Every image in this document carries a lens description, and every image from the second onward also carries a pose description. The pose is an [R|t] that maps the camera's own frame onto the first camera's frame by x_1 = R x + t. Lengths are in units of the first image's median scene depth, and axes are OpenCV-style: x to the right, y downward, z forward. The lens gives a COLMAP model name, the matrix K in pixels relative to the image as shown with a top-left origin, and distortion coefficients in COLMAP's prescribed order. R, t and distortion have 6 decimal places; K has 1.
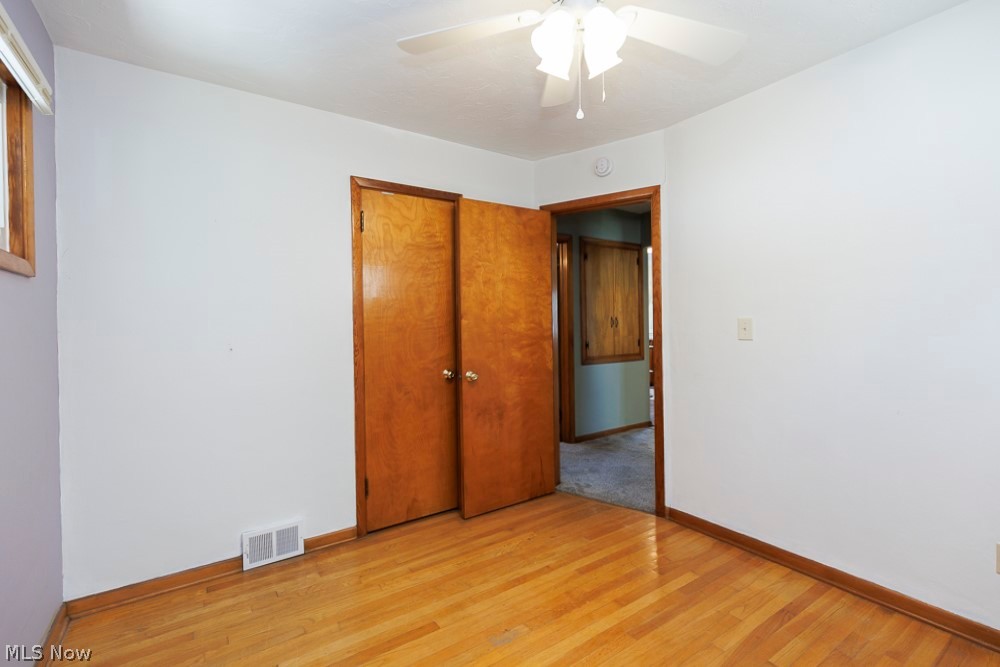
lens RADIAL K [[459.0, 0, 506.0], [0, 459.0, 320.7], [0, 0, 1]] dist [0.002987, -0.000045]
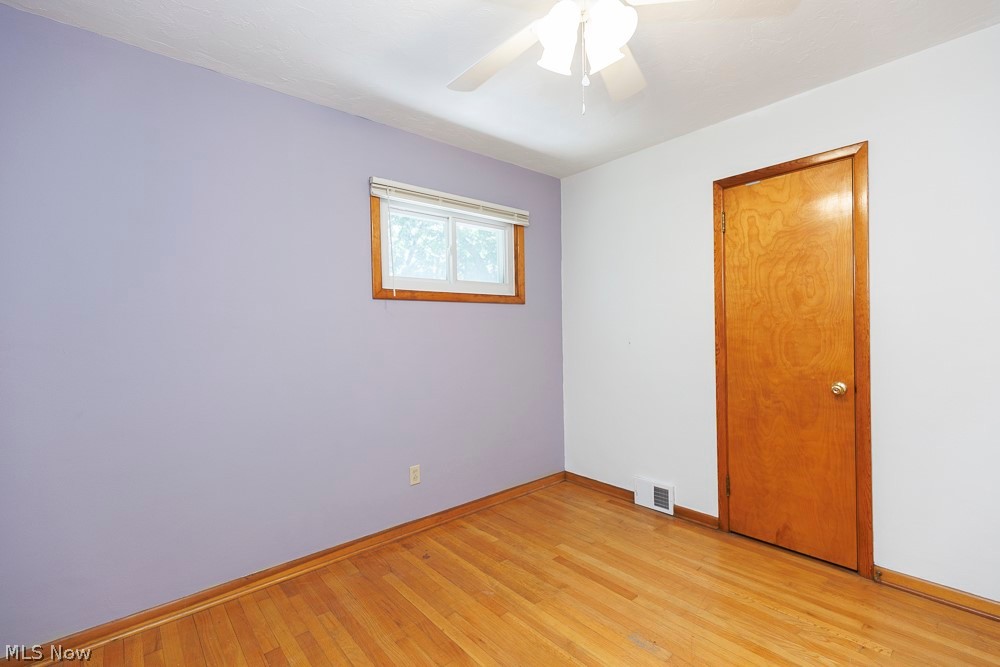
lens RADIAL K [[443.3, 0, 503.7], [0, 443.3, 333.7], [0, 0, 1]] dist [0.000558, -0.000724]
pose [[0.106360, 0.019887, -0.994129, 0.598566], [0.017333, 0.999611, 0.021851, -0.001101], [0.994177, -0.019555, 0.105974, 0.406943]]
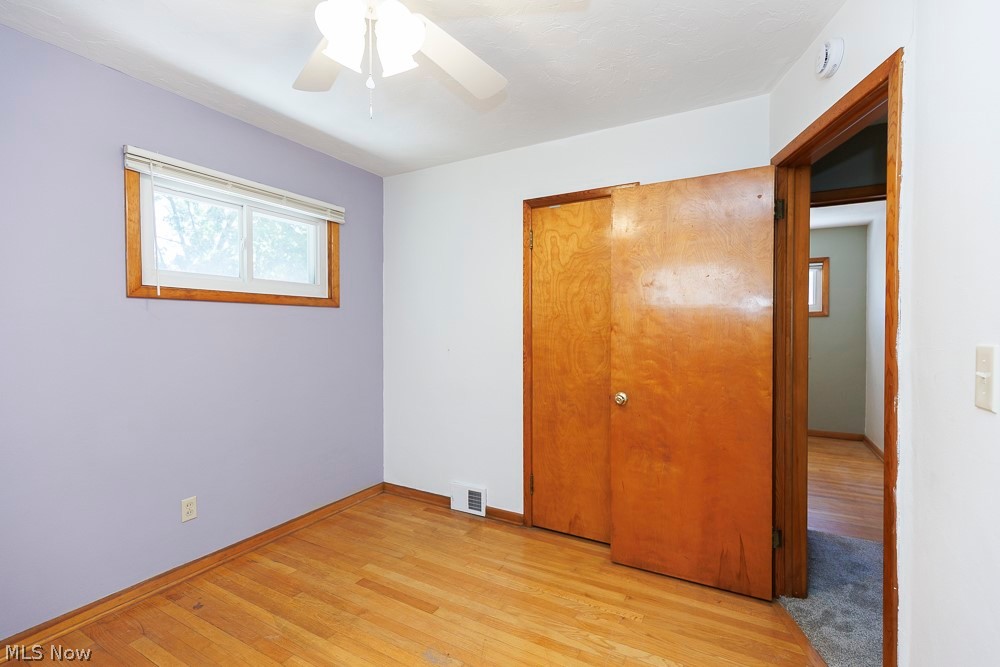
lens RADIAL K [[445.8, 0, 504.9], [0, 445.8, 332.4], [0, 0, 1]] dist [0.003278, -0.000593]
pose [[0.439871, 0.024669, -0.897722, 0.600575], [-0.006449, 0.999684, 0.024312, -0.021424], [0.898038, -0.004905, 0.439891, 0.473178]]
